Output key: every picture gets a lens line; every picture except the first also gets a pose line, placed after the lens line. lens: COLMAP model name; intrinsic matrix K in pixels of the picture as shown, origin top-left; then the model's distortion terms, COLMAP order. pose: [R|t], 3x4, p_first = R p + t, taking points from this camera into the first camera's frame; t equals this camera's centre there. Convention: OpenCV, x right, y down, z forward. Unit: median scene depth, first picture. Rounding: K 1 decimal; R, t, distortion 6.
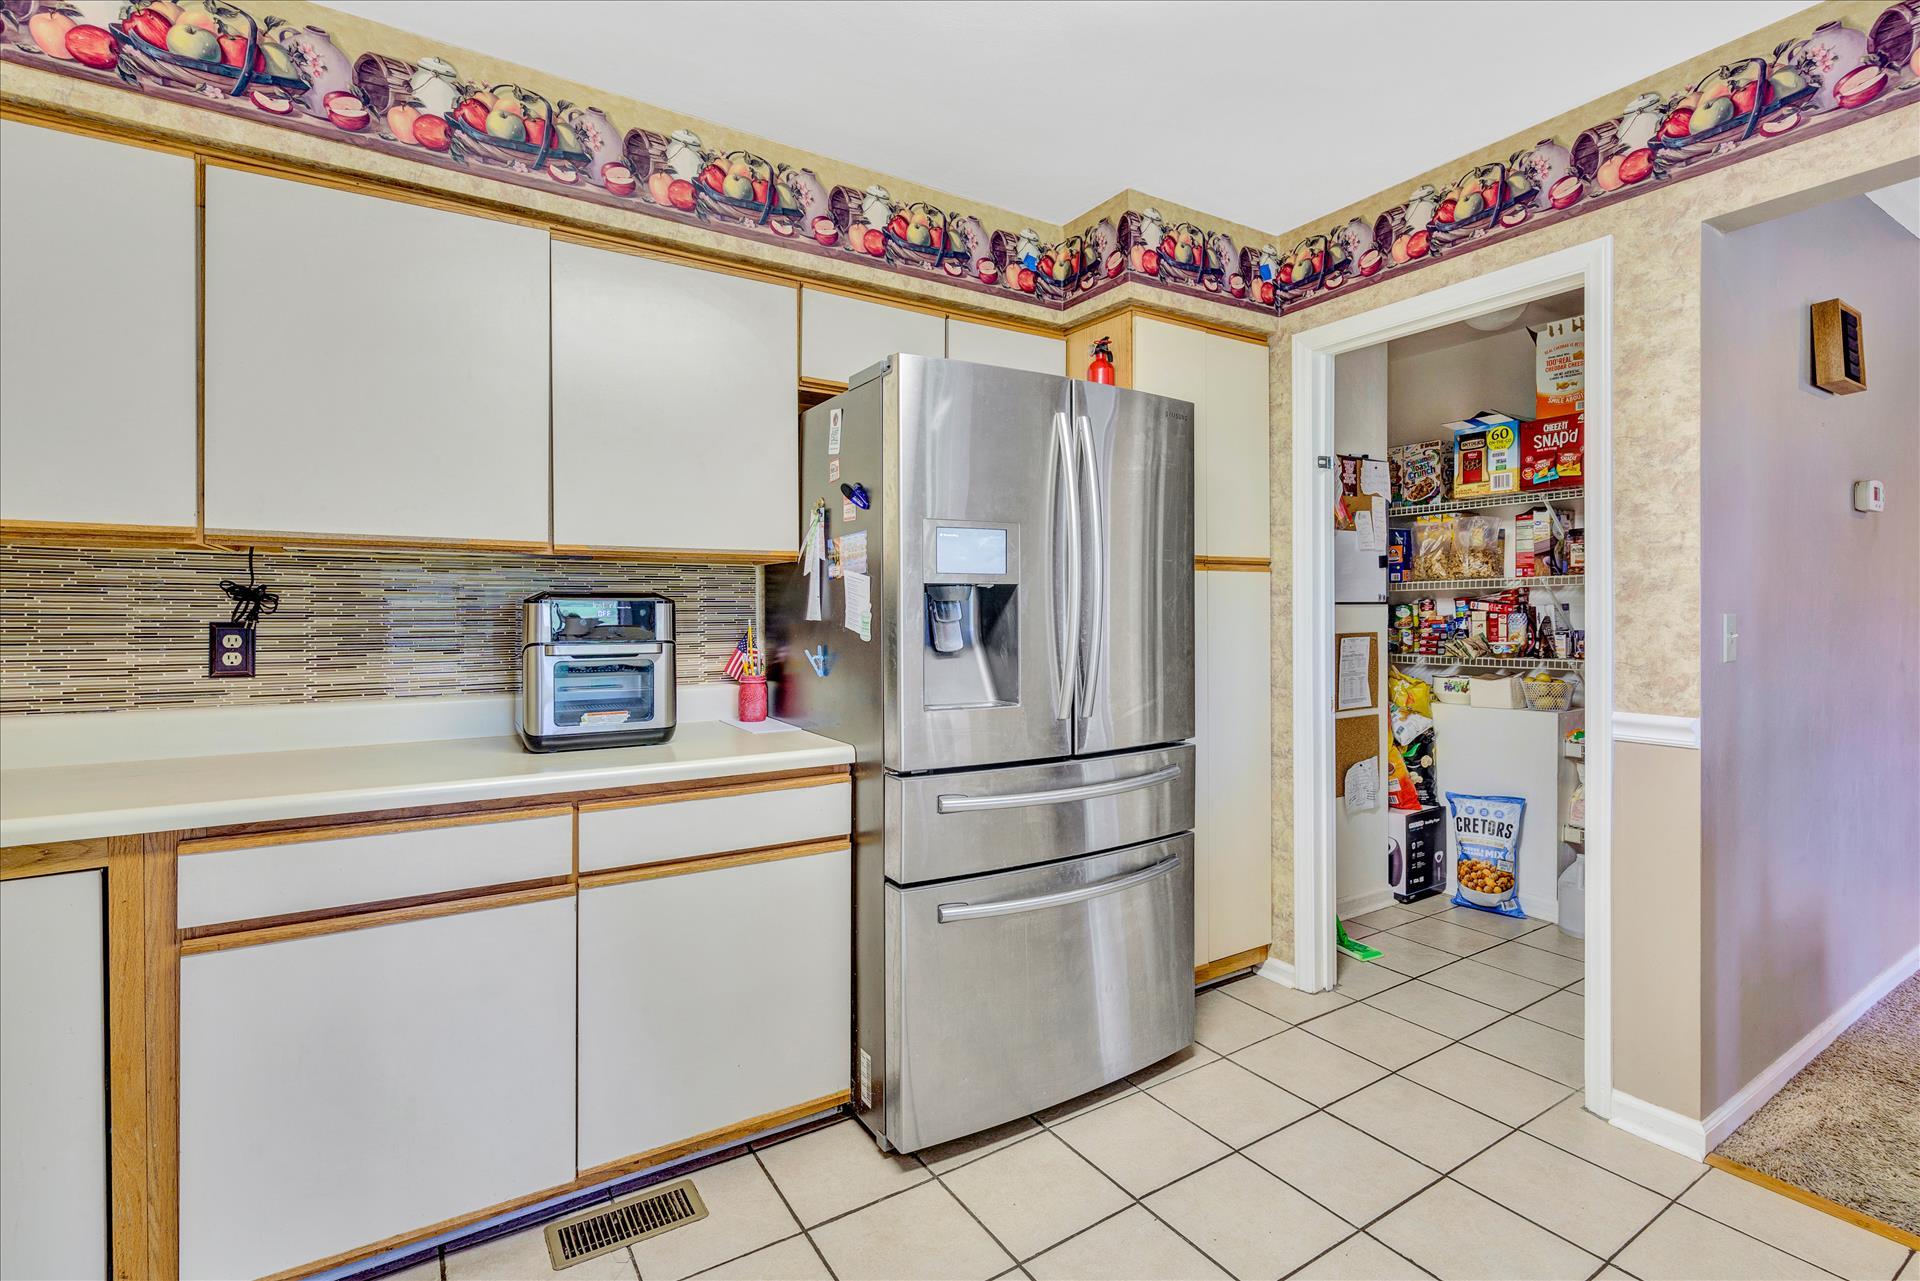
lens RADIAL K [[906.8, 0, 960.3], [0, 906.8, 620.2], [0, 0, 1]] dist [0.000932, 0.000432]
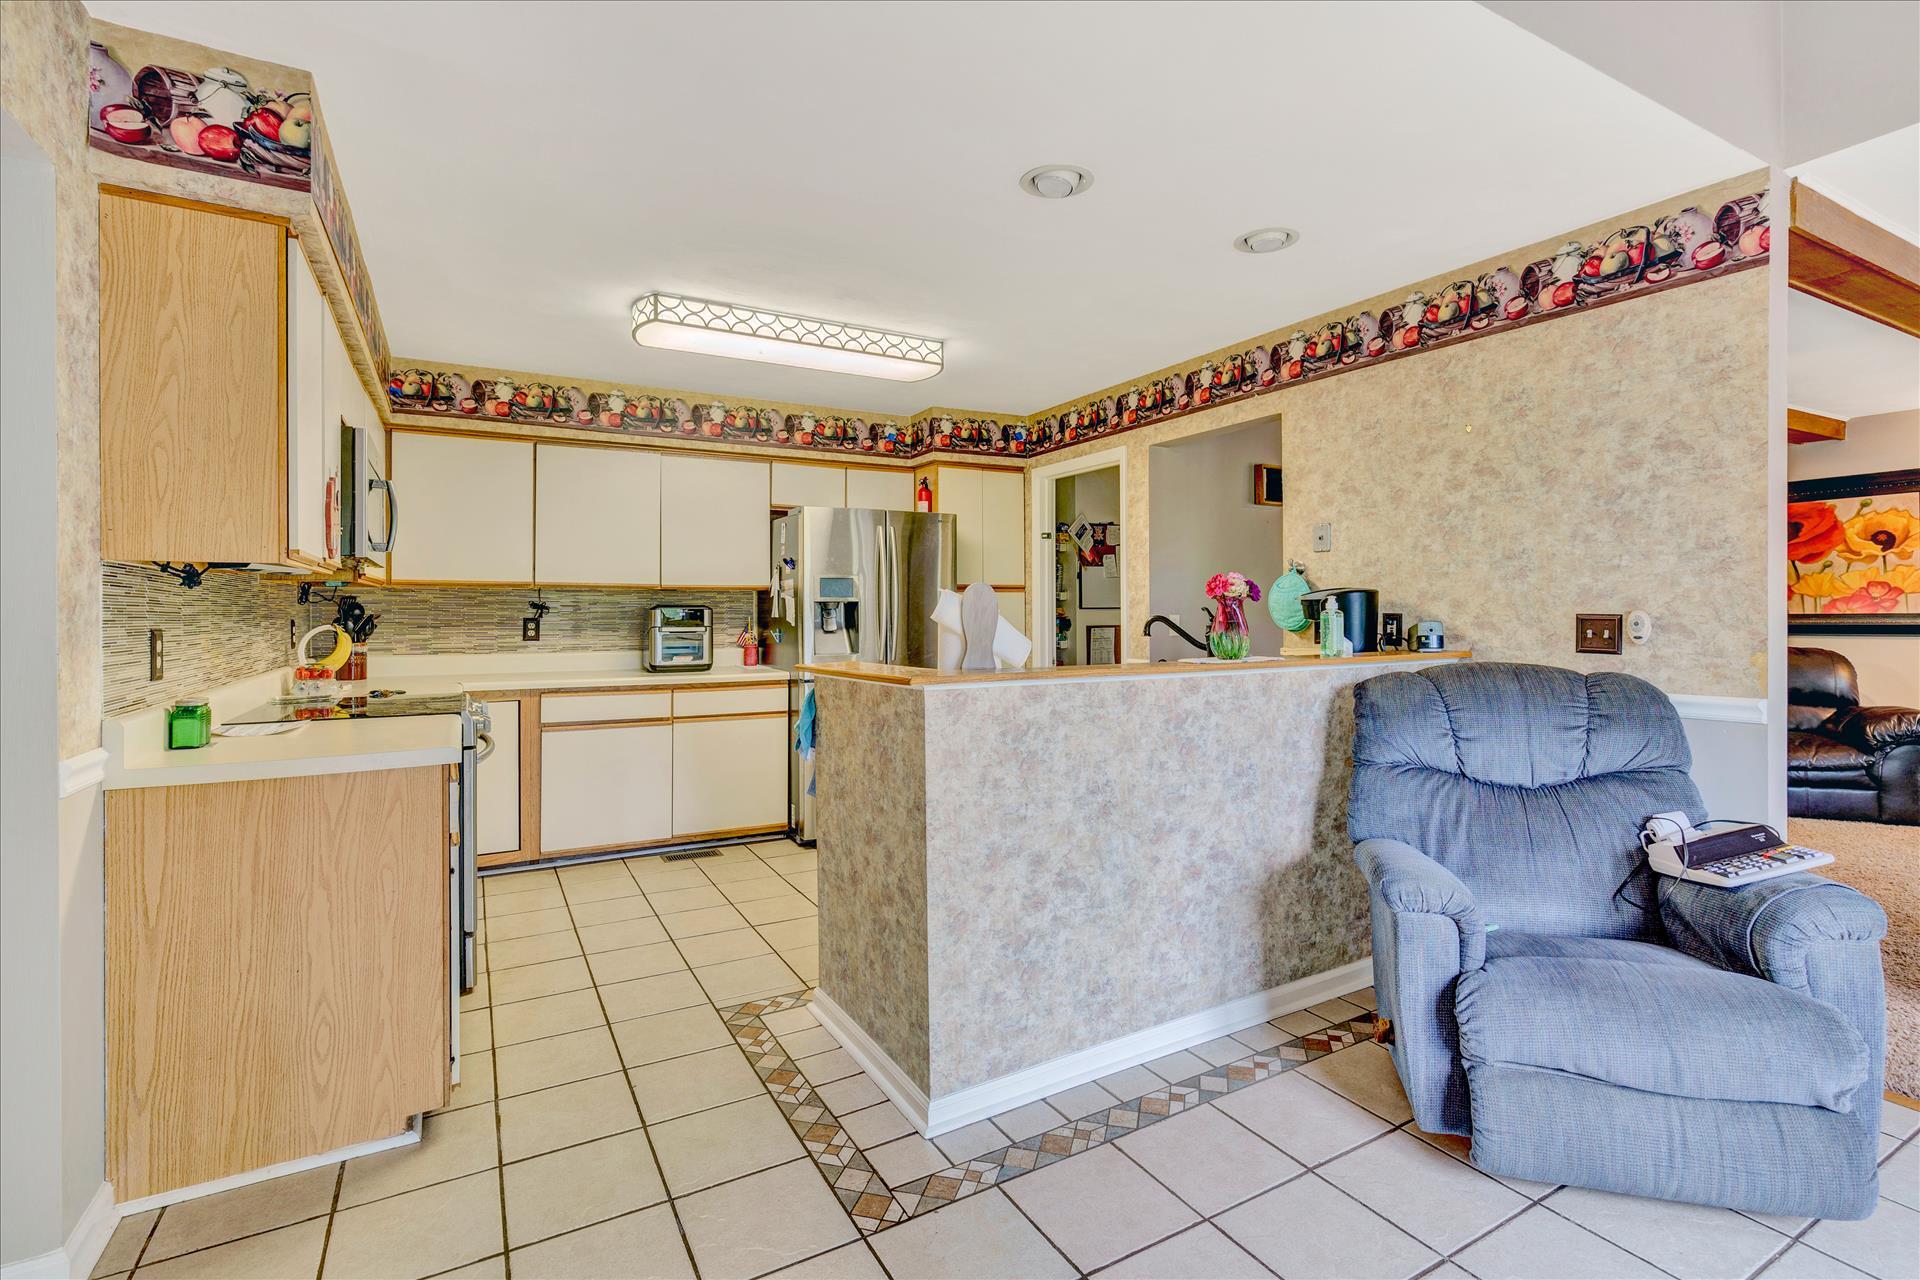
lens RADIAL K [[914.2, 0, 967.9], [0, 914.2, 605.4], [0, 0, 1]] dist [0.039461, -0.000598]
pose [[0.999508, -0.002835, -0.031229, 0.358663], [0.002120, 0.999735, -0.022904, 0.022264], [0.031286, 0.022826, 0.999250, -1.156273]]
